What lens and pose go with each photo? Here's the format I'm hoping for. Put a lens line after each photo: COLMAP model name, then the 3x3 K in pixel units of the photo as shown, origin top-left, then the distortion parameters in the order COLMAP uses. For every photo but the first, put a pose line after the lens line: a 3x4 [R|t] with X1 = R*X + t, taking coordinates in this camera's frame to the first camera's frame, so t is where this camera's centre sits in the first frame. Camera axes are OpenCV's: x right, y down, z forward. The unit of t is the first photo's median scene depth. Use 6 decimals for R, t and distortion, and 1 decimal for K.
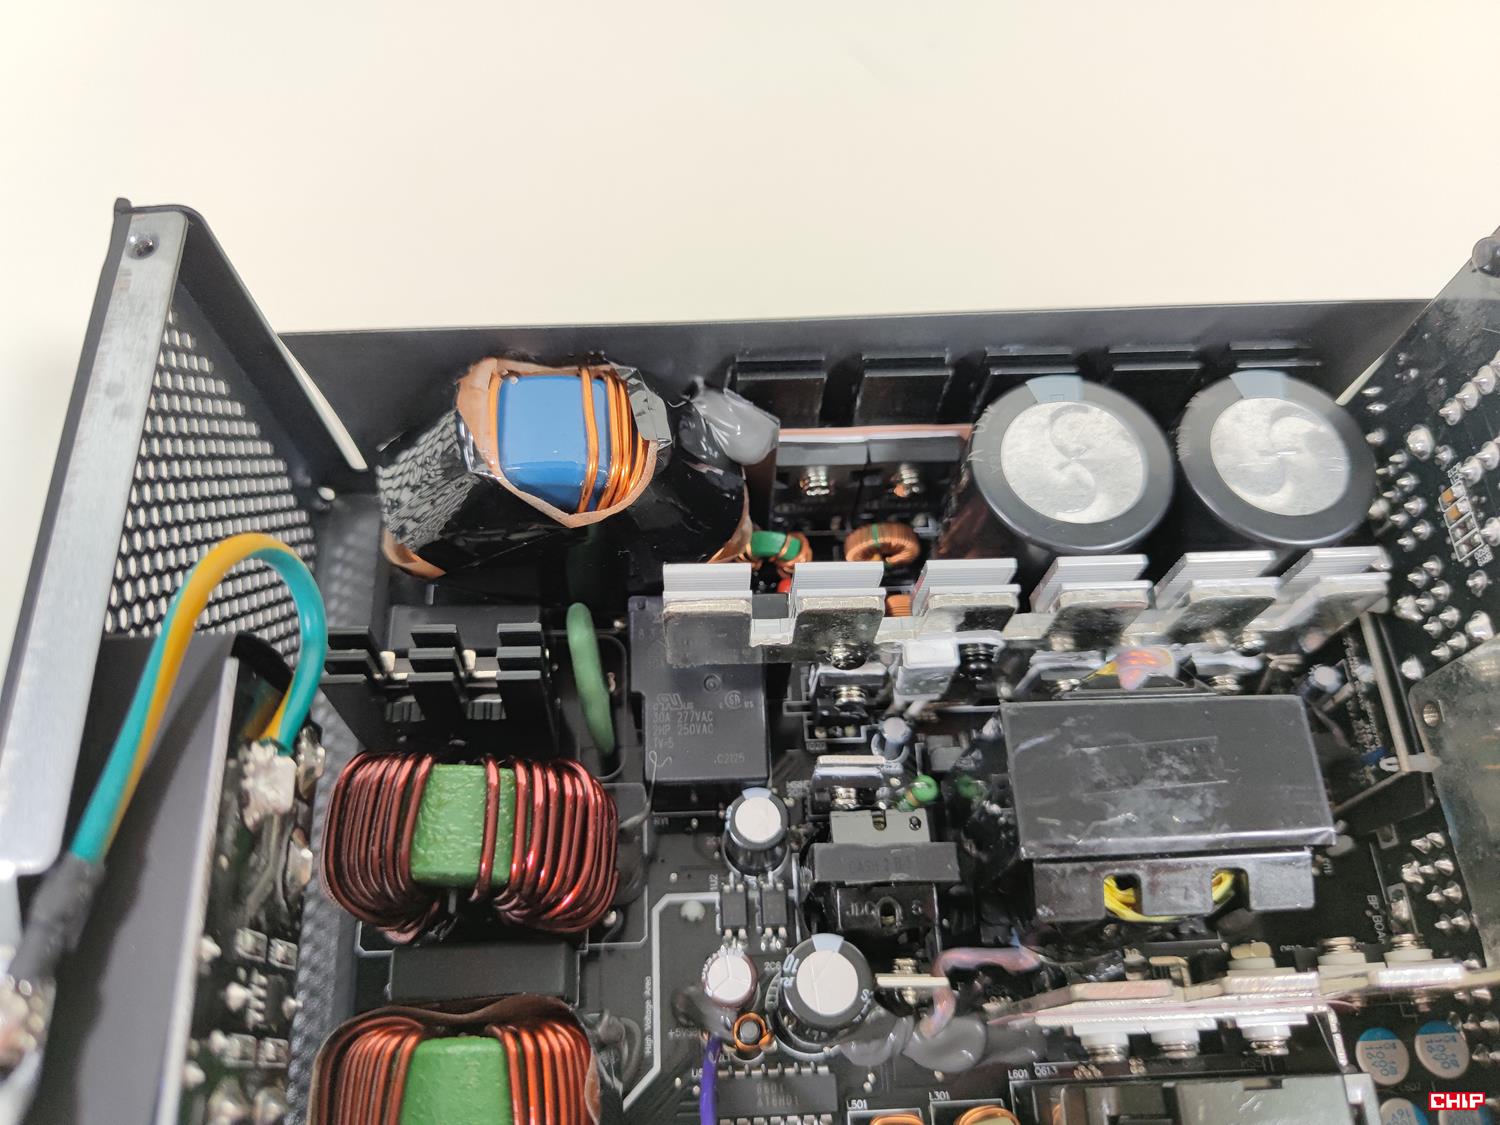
lens RADIAL K [[1111.7, 0, 742.5], [0, 1111.7, 565.3], [0, 0, 1]] dist [0.000910, -0.040917]
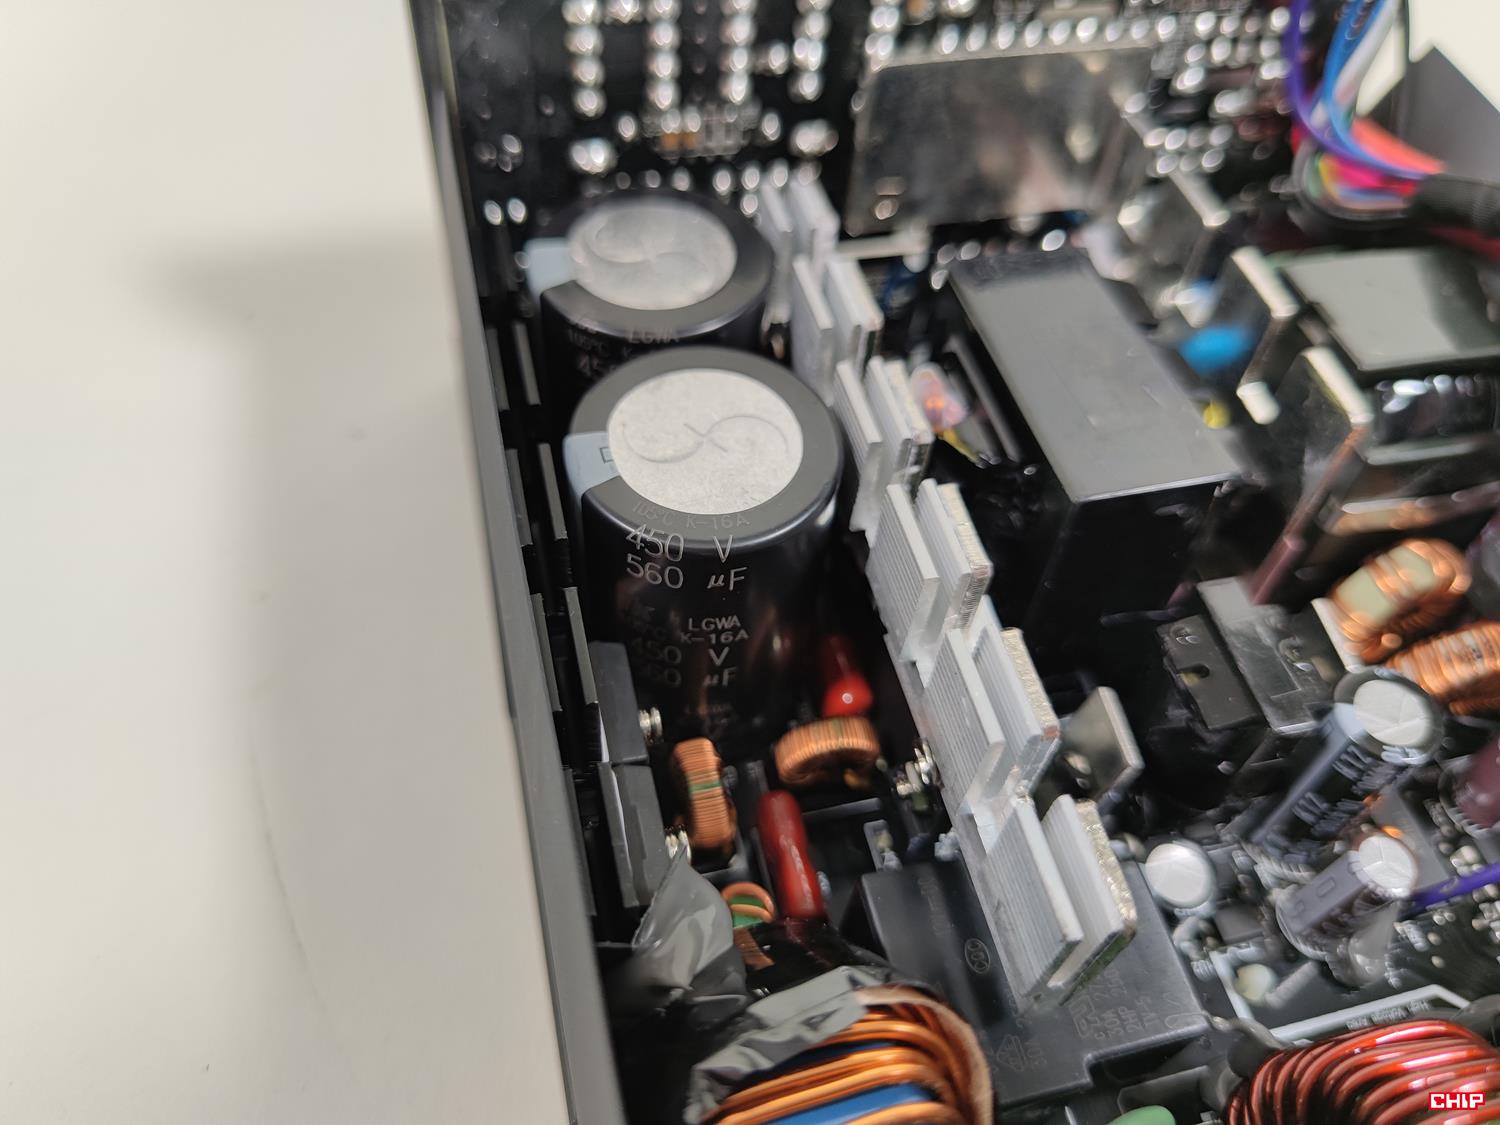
lens RADIAL K [[1111.7, 0, 742.5], [0, 1111.7, 565.3], [0, 0, 1]] dist [0.000910, -0.040917]
pose [[-0.176245, -0.822973, 0.540049, -0.172097], [0.871417, 0.124707, 0.474426, -0.410522], [-0.457788, 0.554223, 0.695174, 0.524470]]
